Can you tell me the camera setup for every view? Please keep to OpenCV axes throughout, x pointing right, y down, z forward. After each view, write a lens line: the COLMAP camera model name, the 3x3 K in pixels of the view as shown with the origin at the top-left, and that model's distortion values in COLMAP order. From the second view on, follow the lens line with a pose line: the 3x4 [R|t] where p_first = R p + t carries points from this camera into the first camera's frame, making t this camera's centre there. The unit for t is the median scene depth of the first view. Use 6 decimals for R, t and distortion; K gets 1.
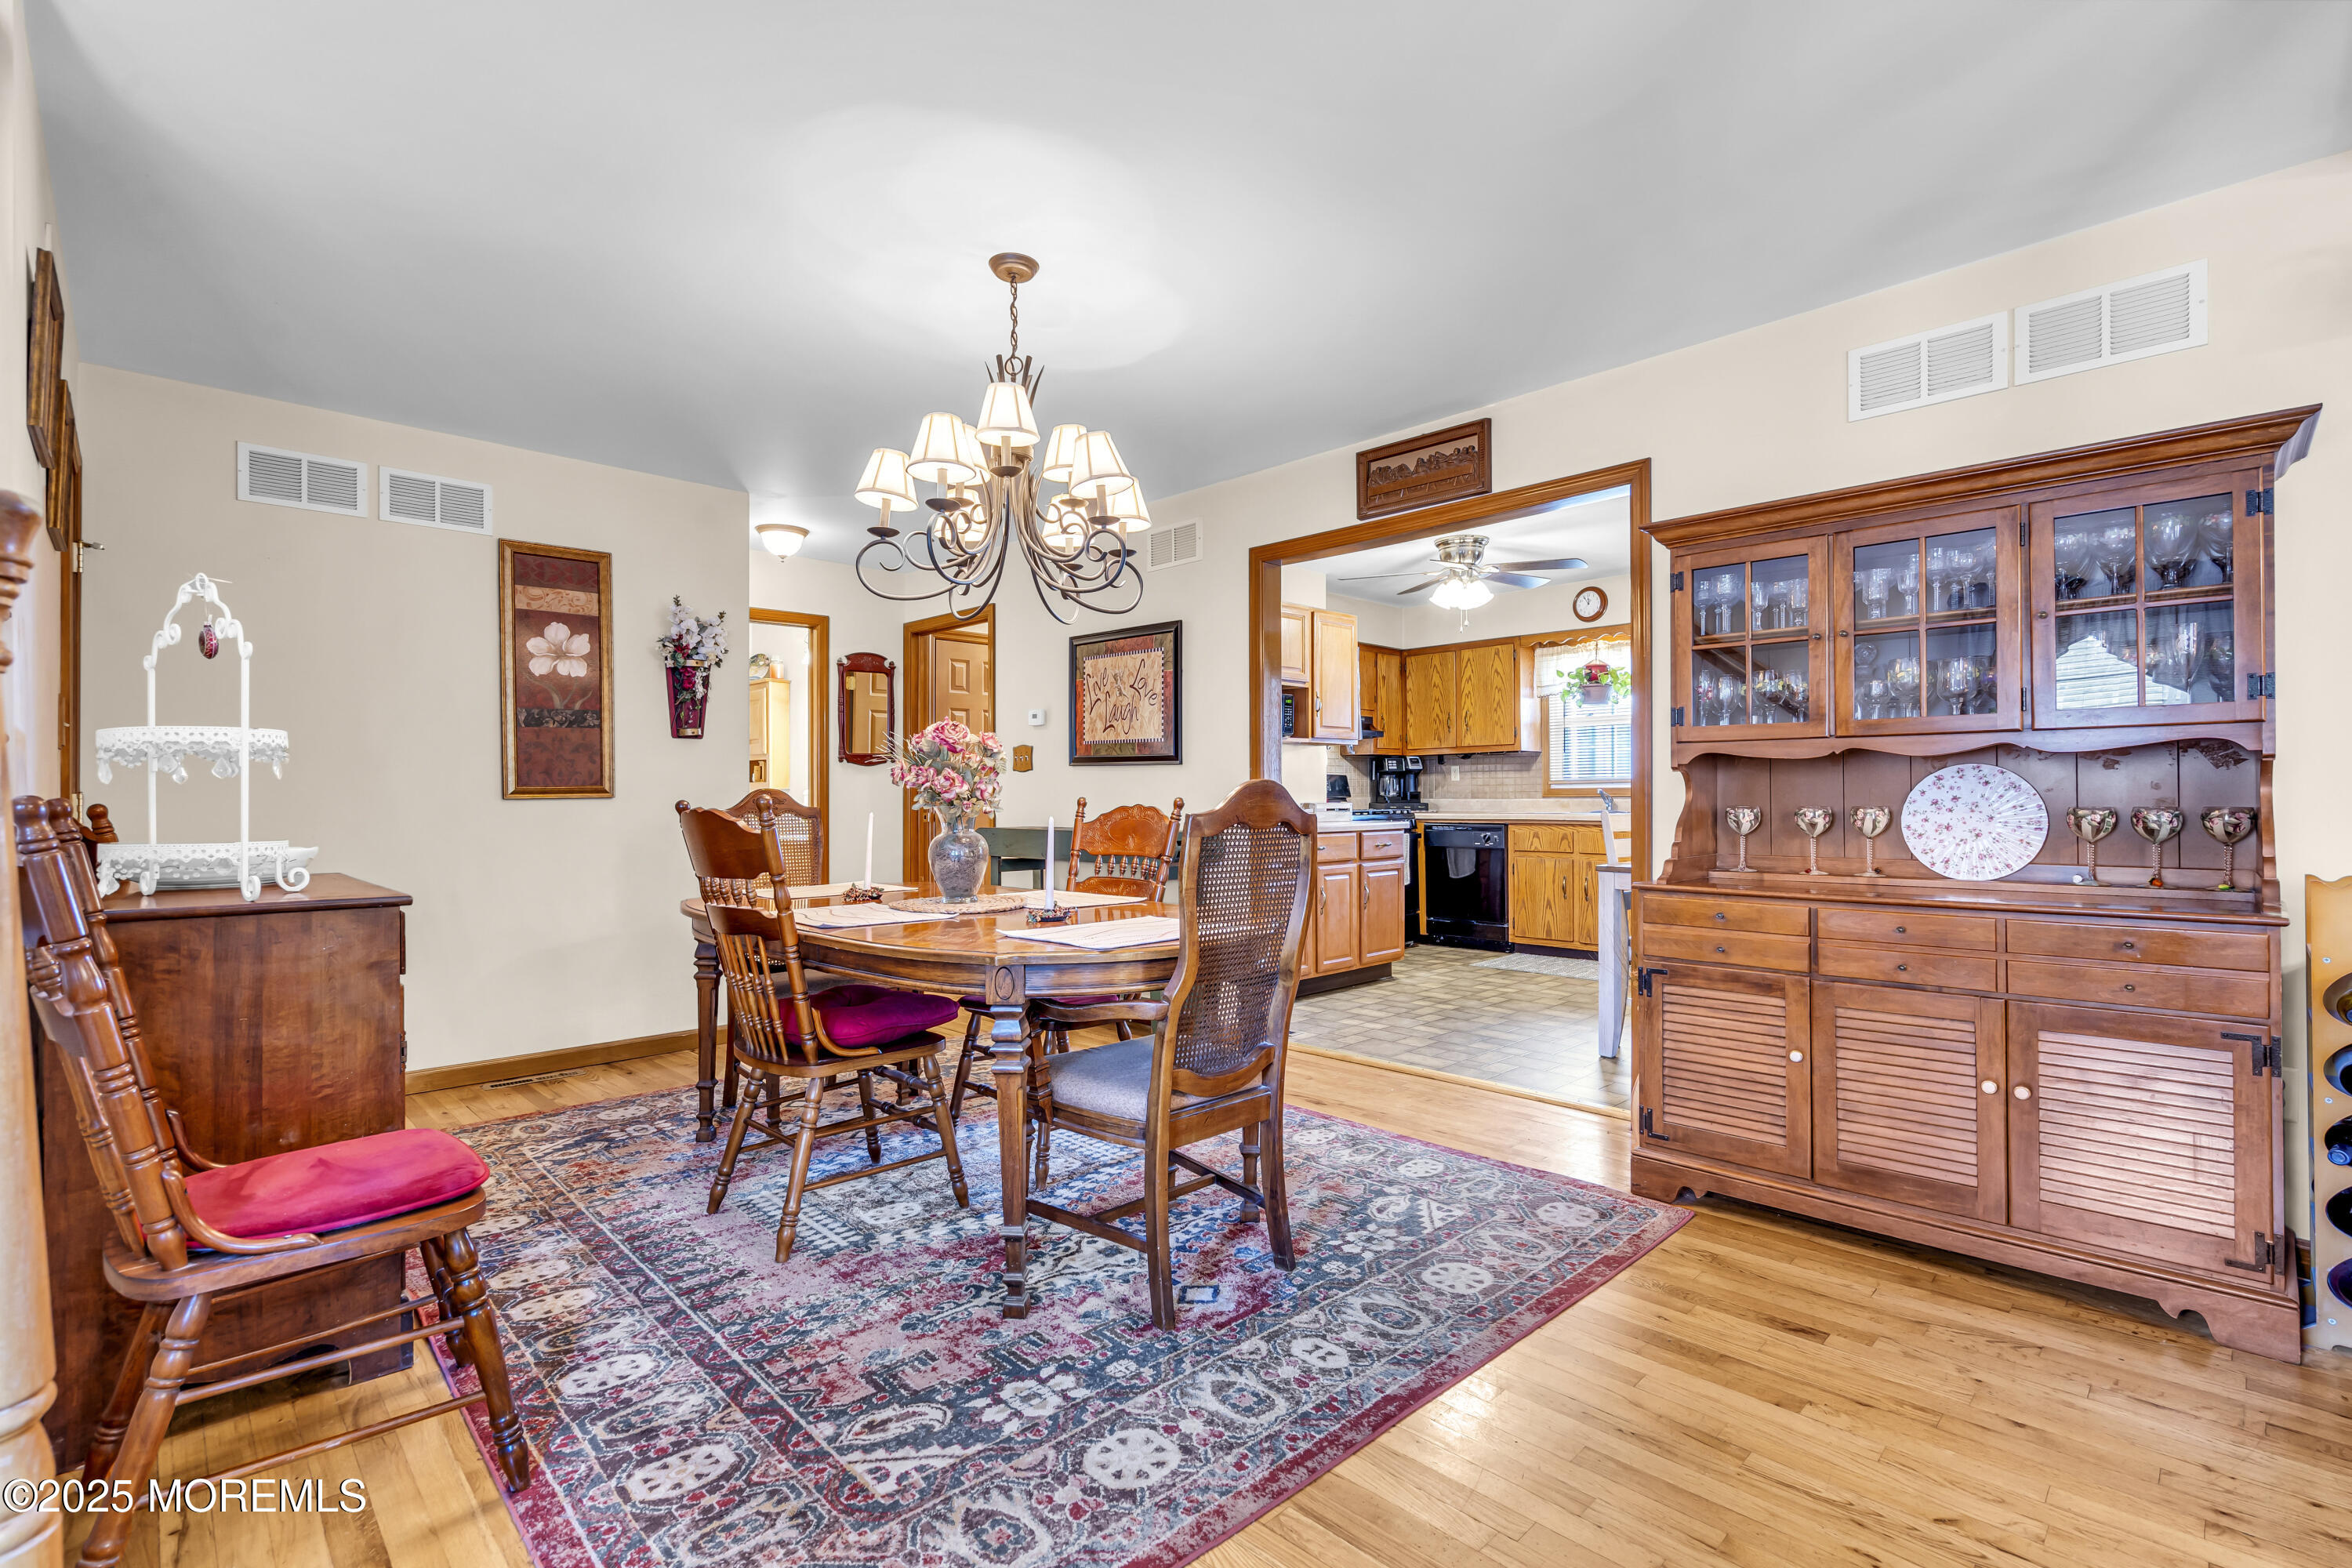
lens RADIAL K [[1066.3, 0, 1187.3], [0, 1066.3, 783.4], [0, 0, 1]] dist [-0.004663, 0.003723]
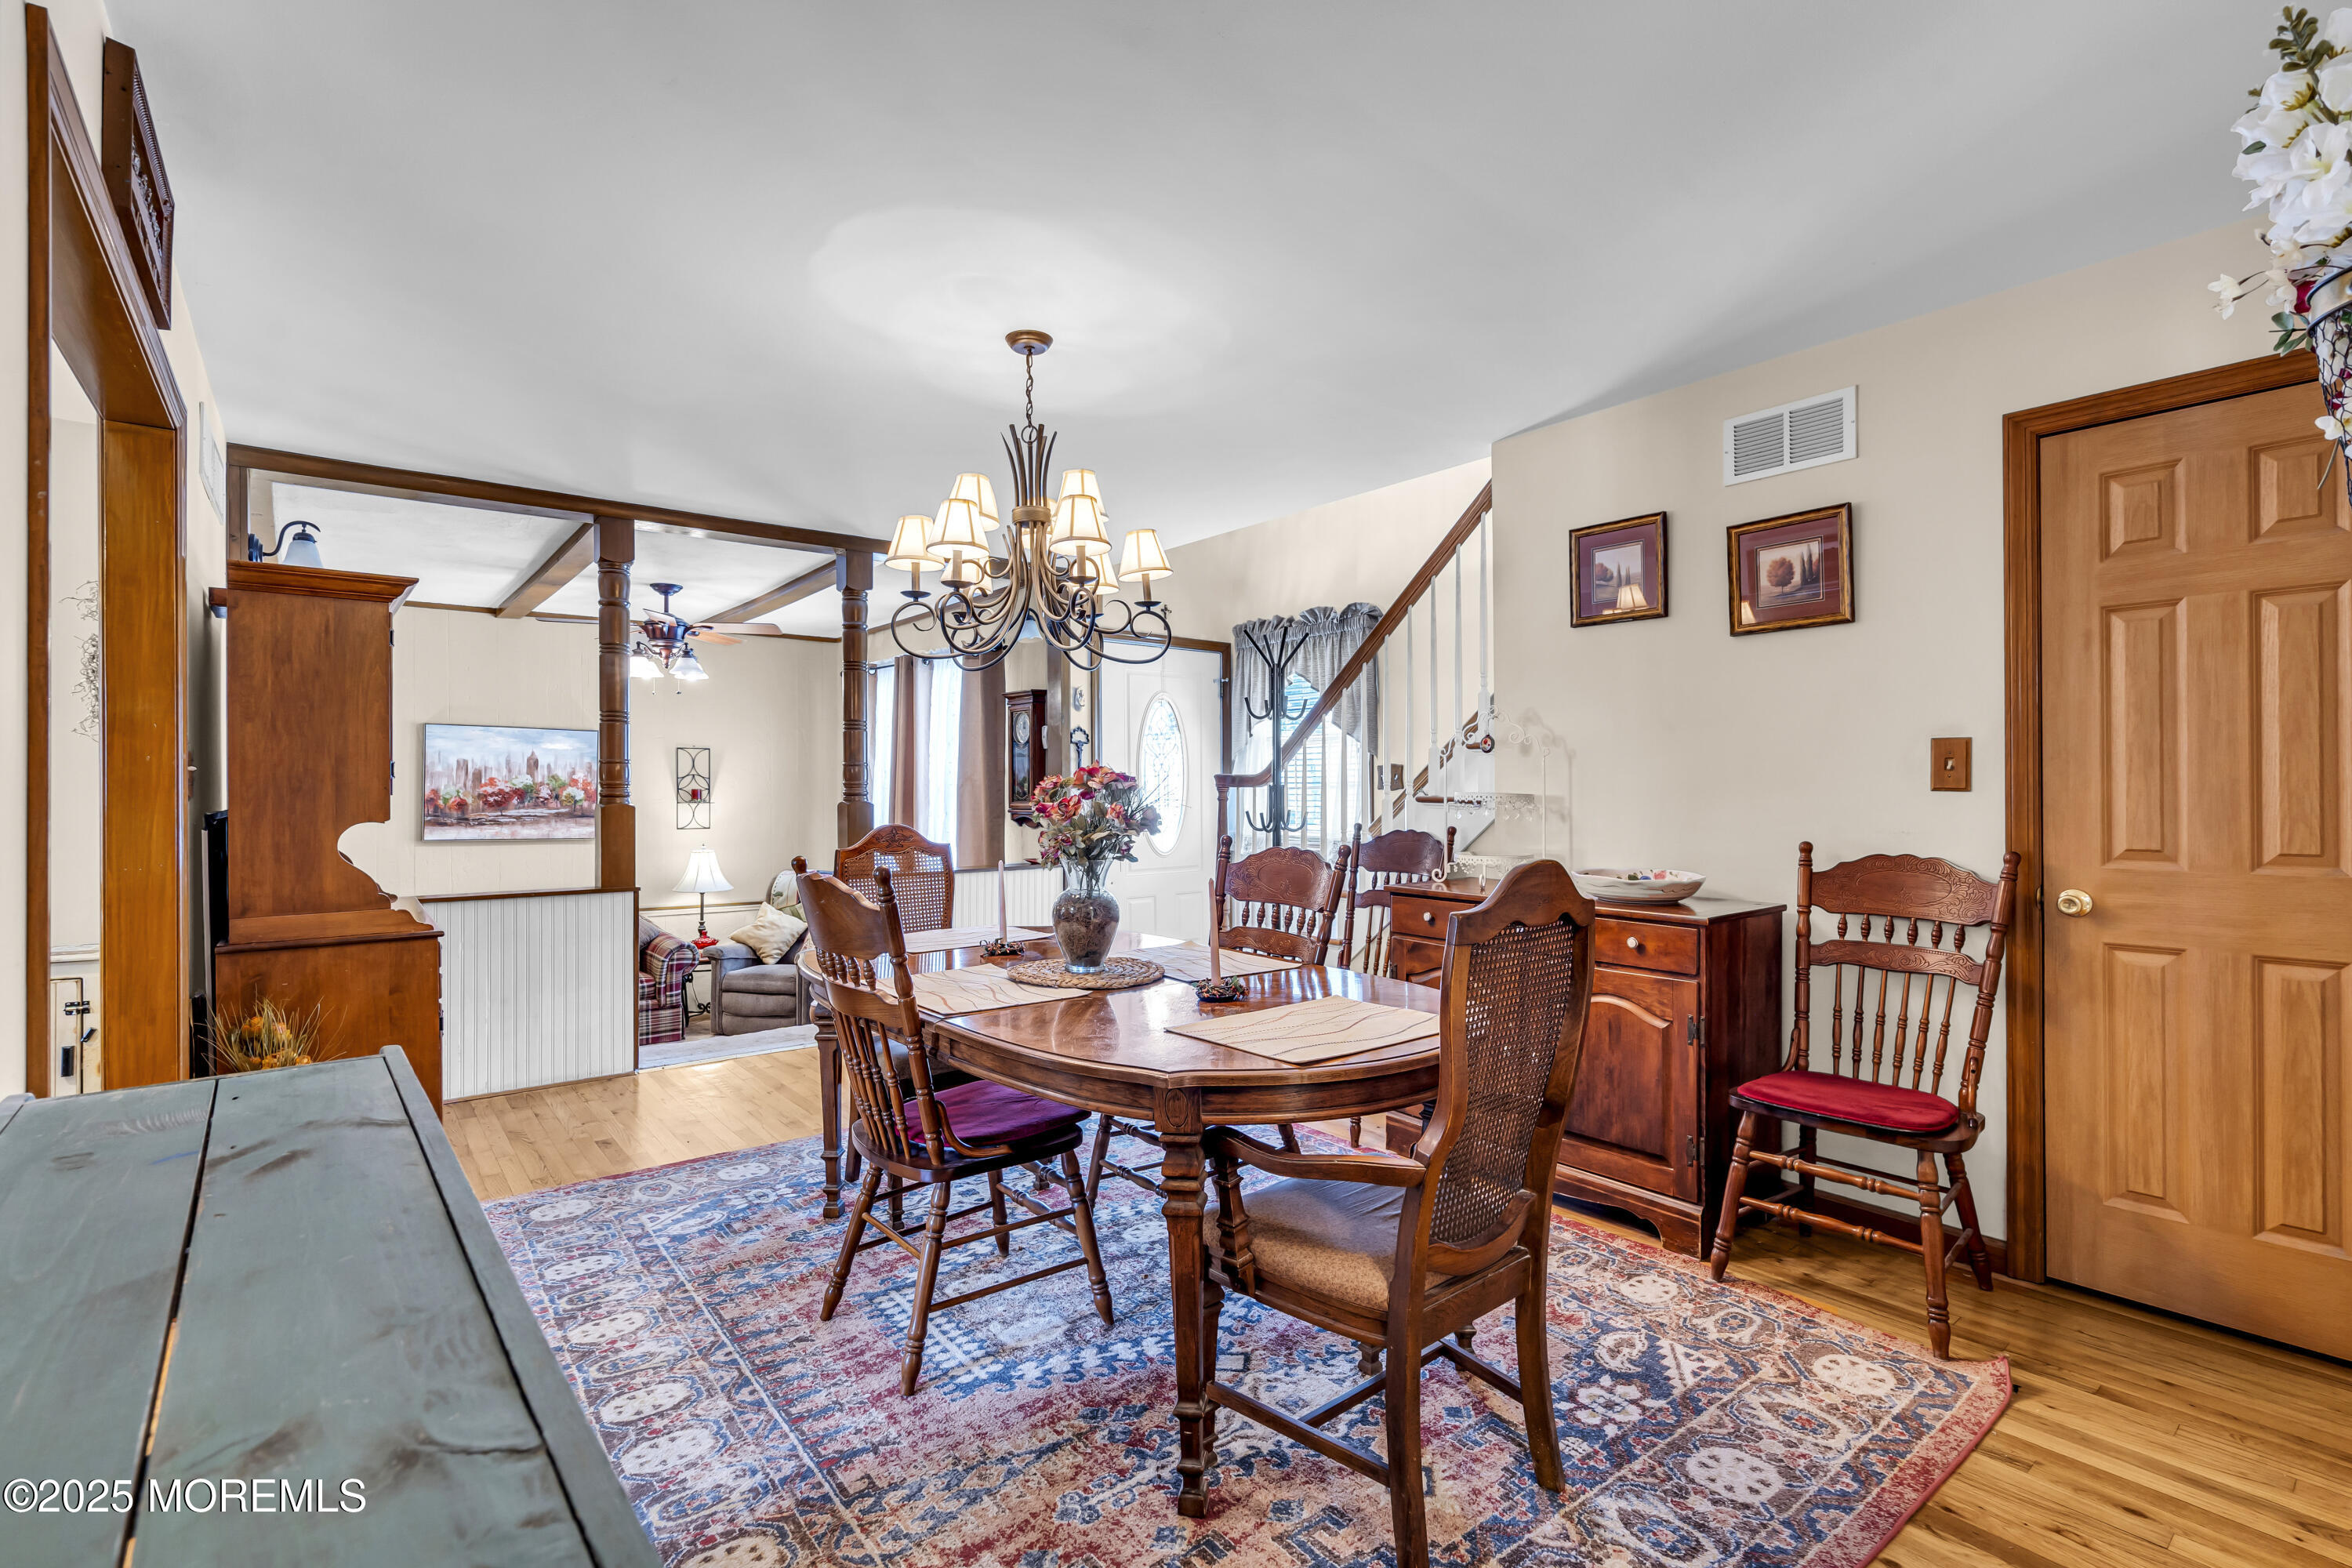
lens RADIAL K [[1066.3, 0, 1171.9], [0, 1066.3, 779.2], [0, 0, 1]] dist [-0.004663, 0.003723]
pose [[-0.993531, 0.008885, 0.113211, -0.386790], [0.006461, 0.999742, -0.021760, -0.023847], [-0.113375, -0.020888, -0.993333, 1.884962]]
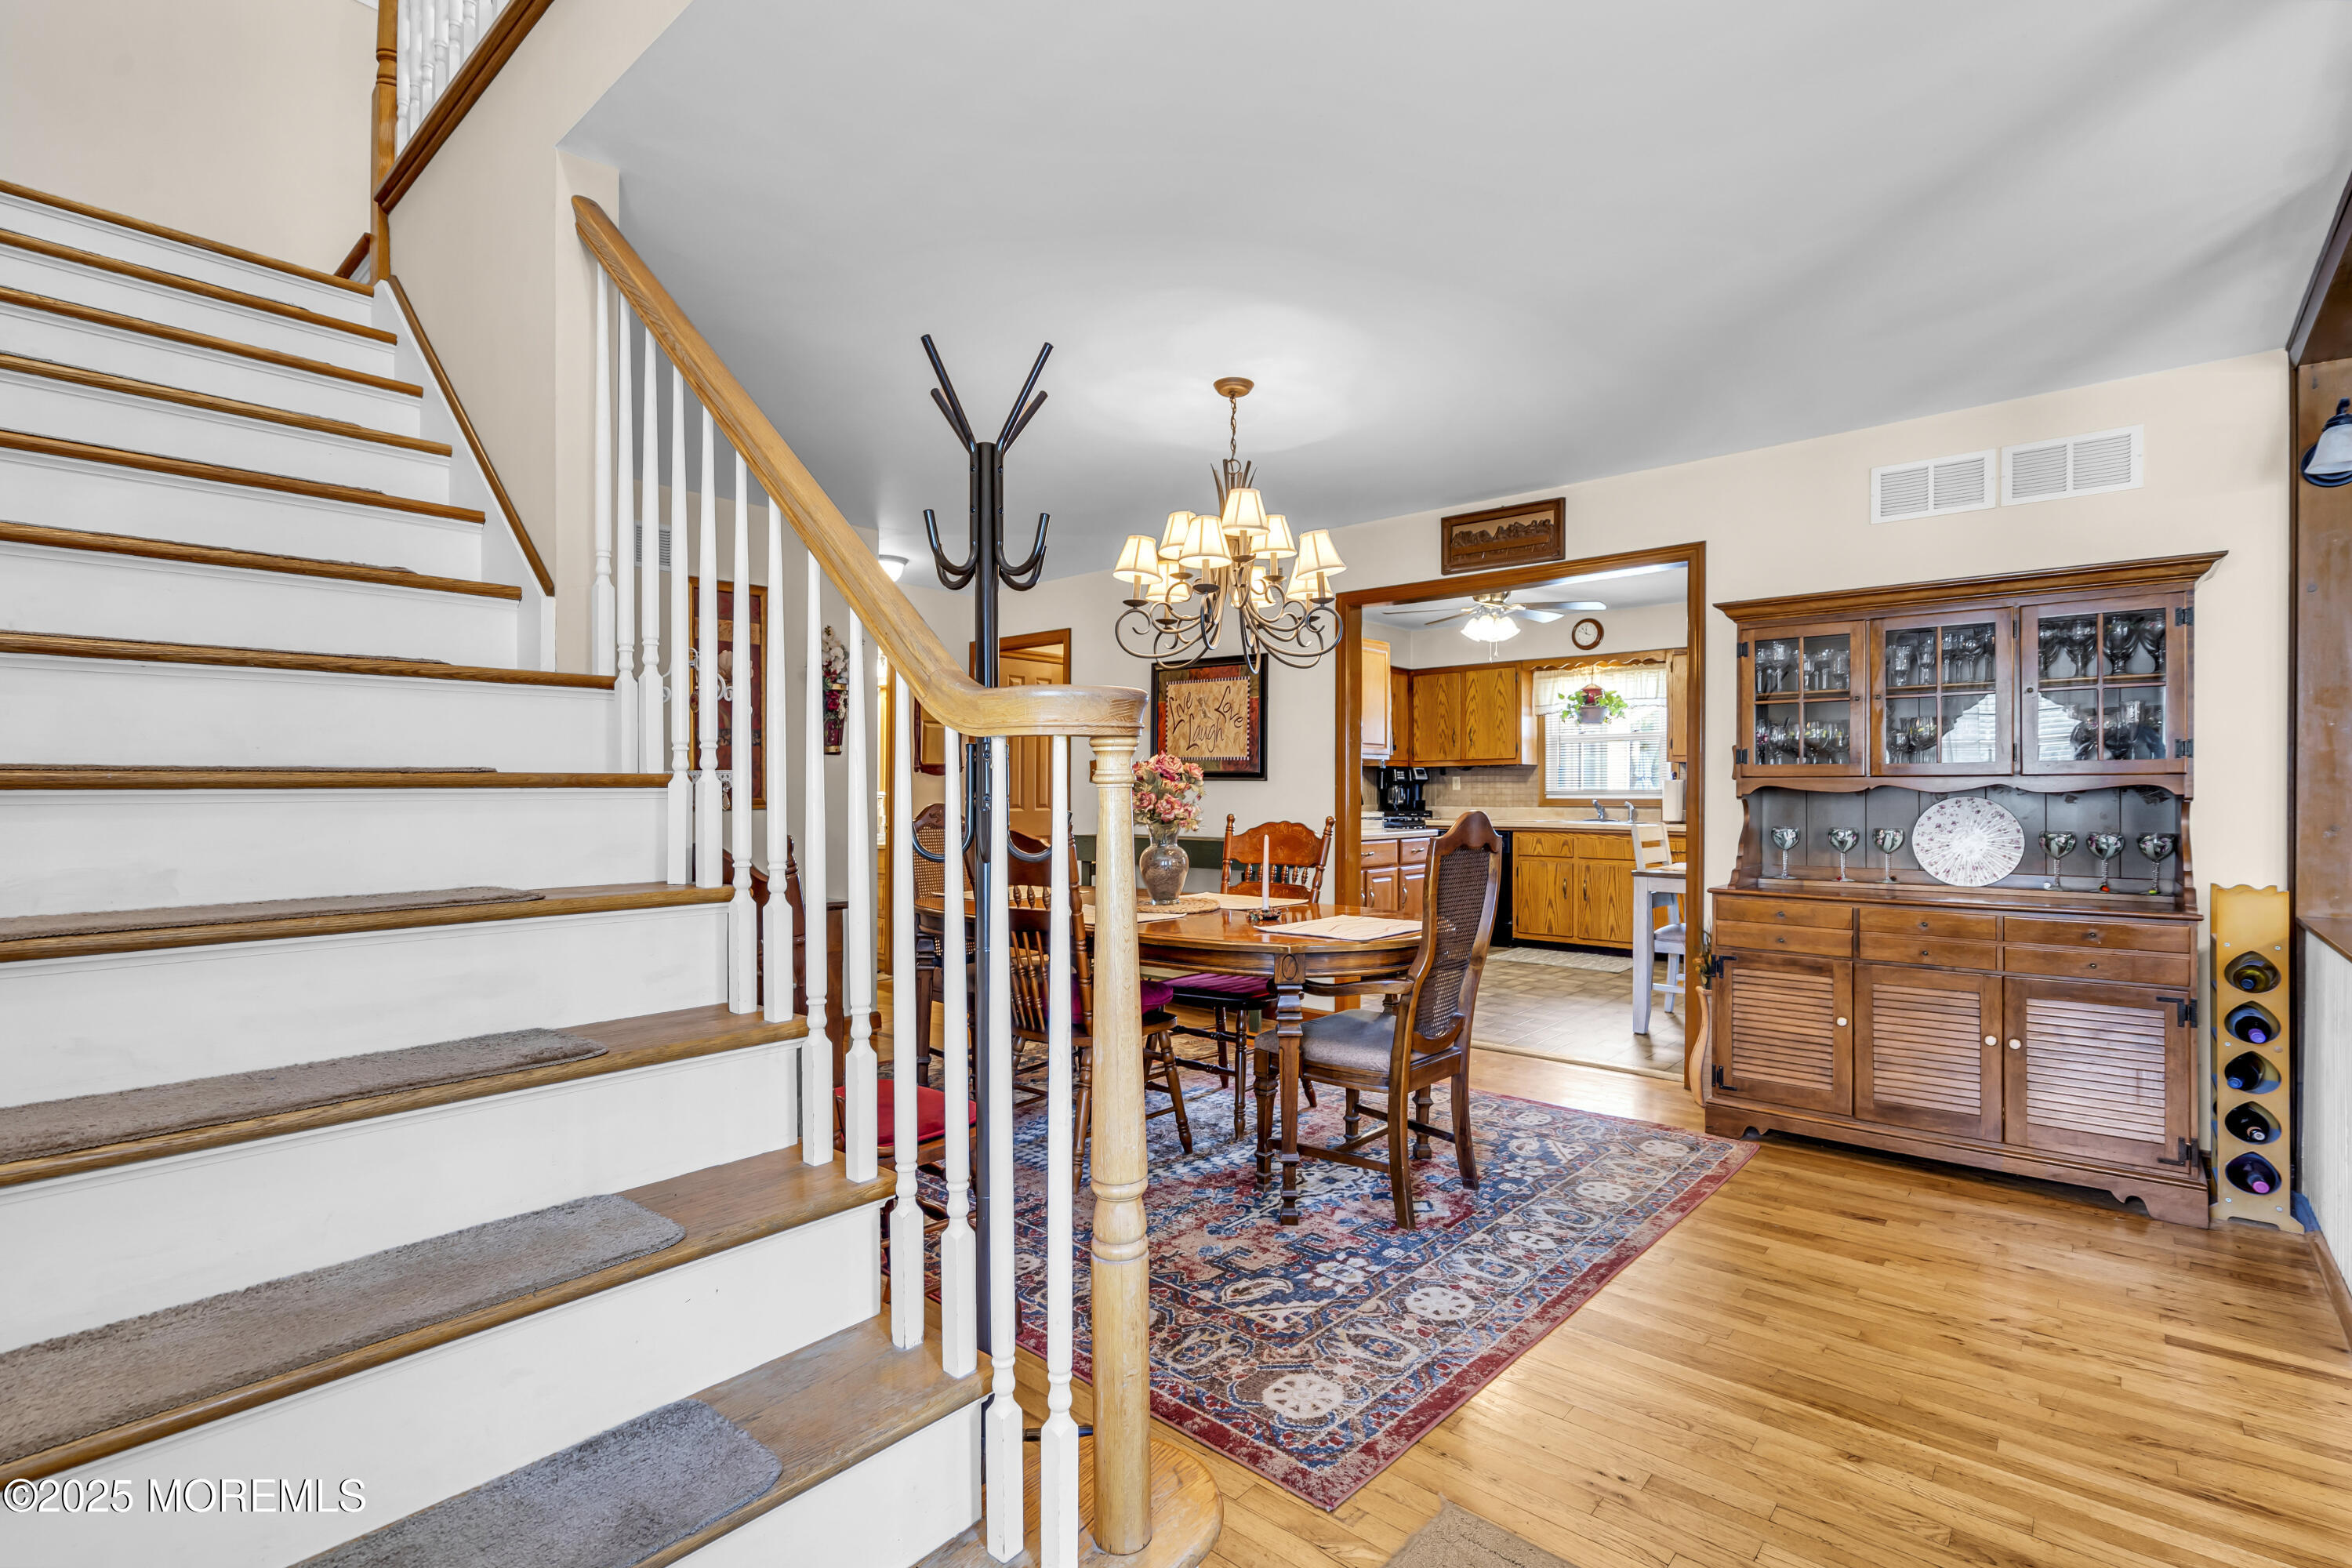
lens RADIAL K [[1066.3, 0, 1191.8], [0, 1066.3, 786.8], [0, 0, 1]] dist [-0.004663, 0.003723]
pose [[0.997168, 0.007309, 0.074844, -0.279200], [-0.007786, 0.999951, 0.006082, -0.028756], [-0.074796, -0.006647, 0.997177, -0.208312]]
